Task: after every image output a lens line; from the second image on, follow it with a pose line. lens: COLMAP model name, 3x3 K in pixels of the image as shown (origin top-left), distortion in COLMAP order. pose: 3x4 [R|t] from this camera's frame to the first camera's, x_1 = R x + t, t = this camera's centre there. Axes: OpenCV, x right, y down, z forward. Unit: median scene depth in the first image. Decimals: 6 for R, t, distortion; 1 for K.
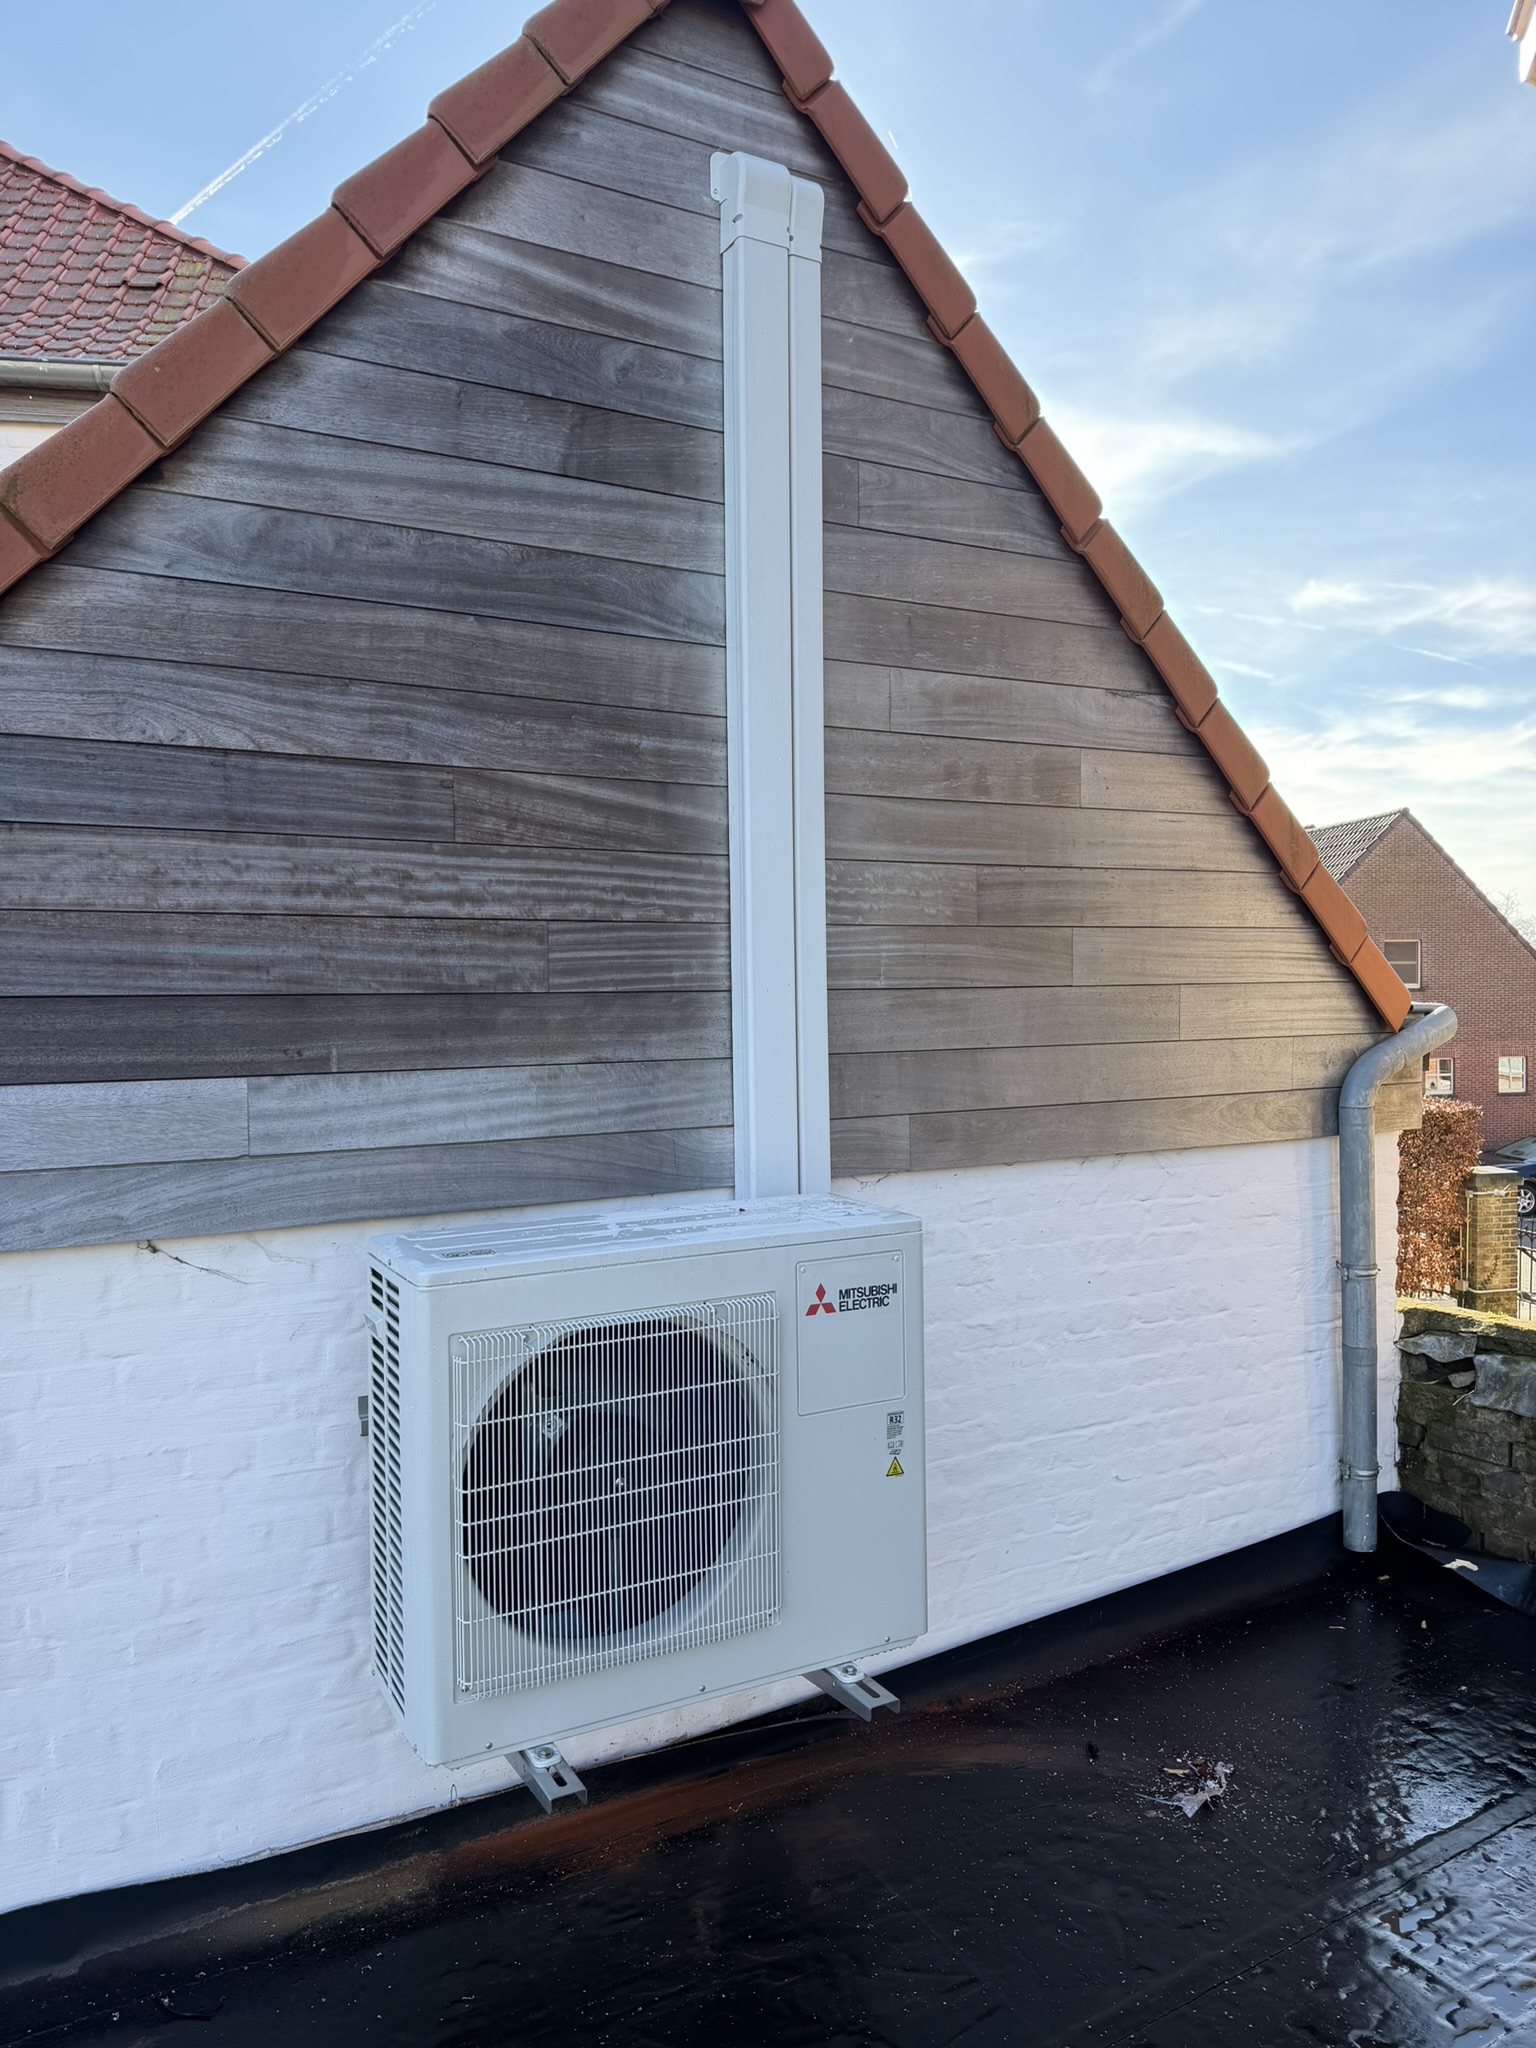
lens RADIAL K [[1480.8, 0, 772.7], [0, 1480.8, 1011.8], [0, 0, 1]] dist [0.048426, -0.050895]
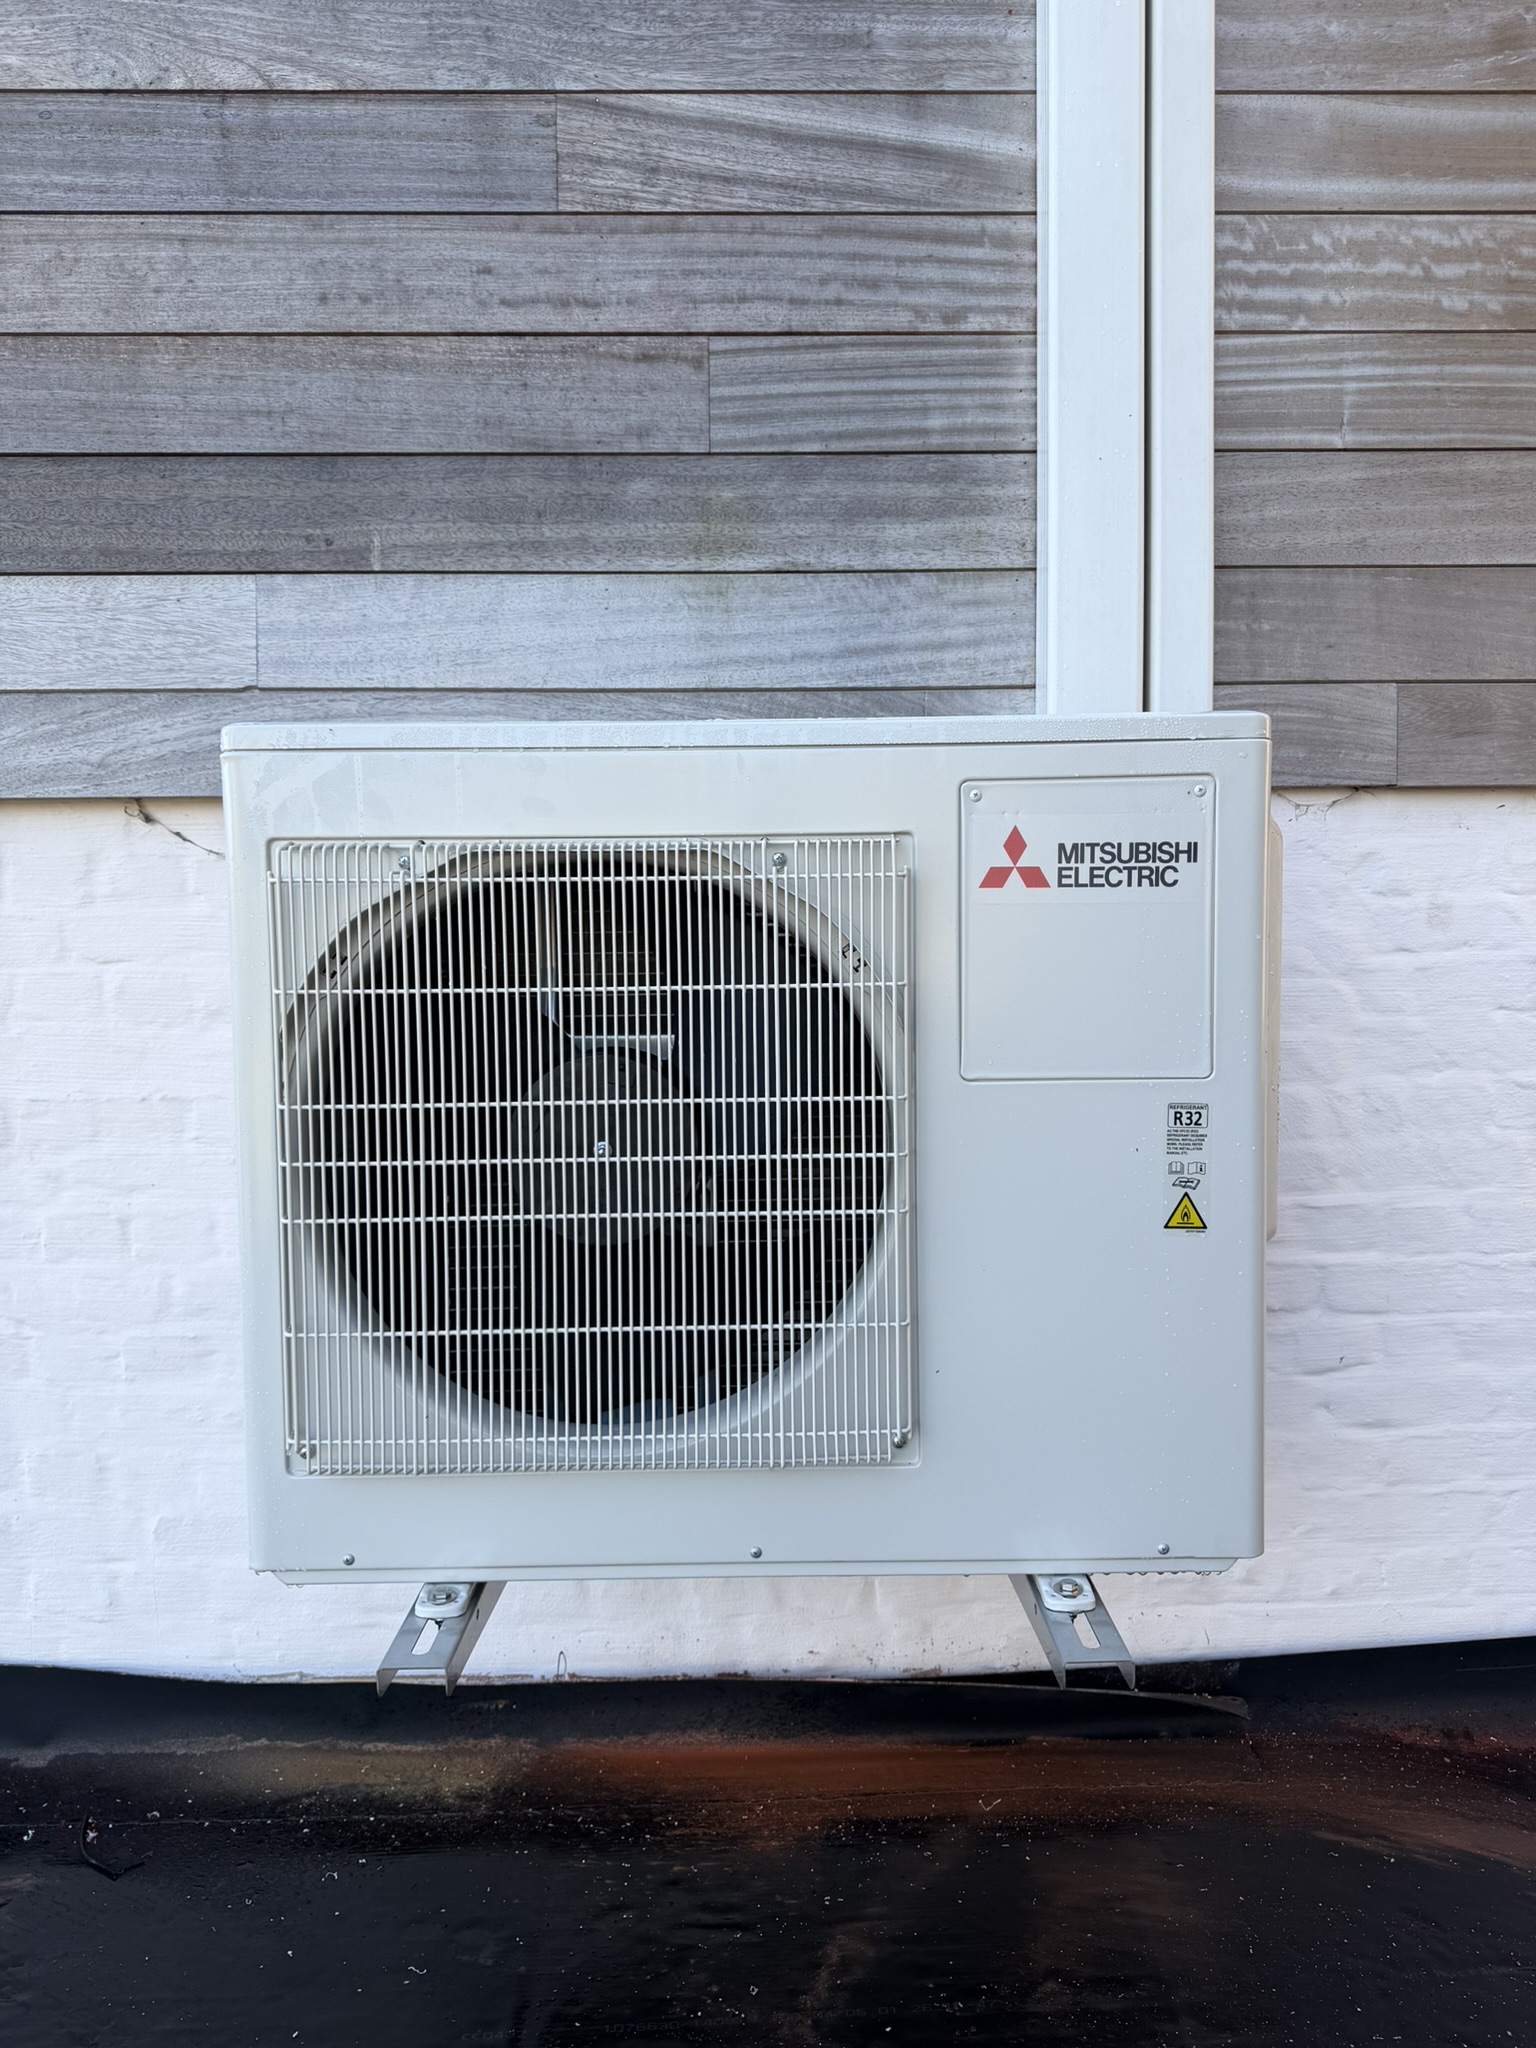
lens RADIAL K [[1480.8, 0, 776.5], [0, 1480.8, 1035.9], [0, 0, 1]] dist [0.048426, -0.050895]
pose [[0.878365, 0.027812, -0.477181, 0.188752], [-0.012252, 0.999288, 0.035689, 0.219291], [0.477834, -0.025501, 0.878080, 0.473741]]
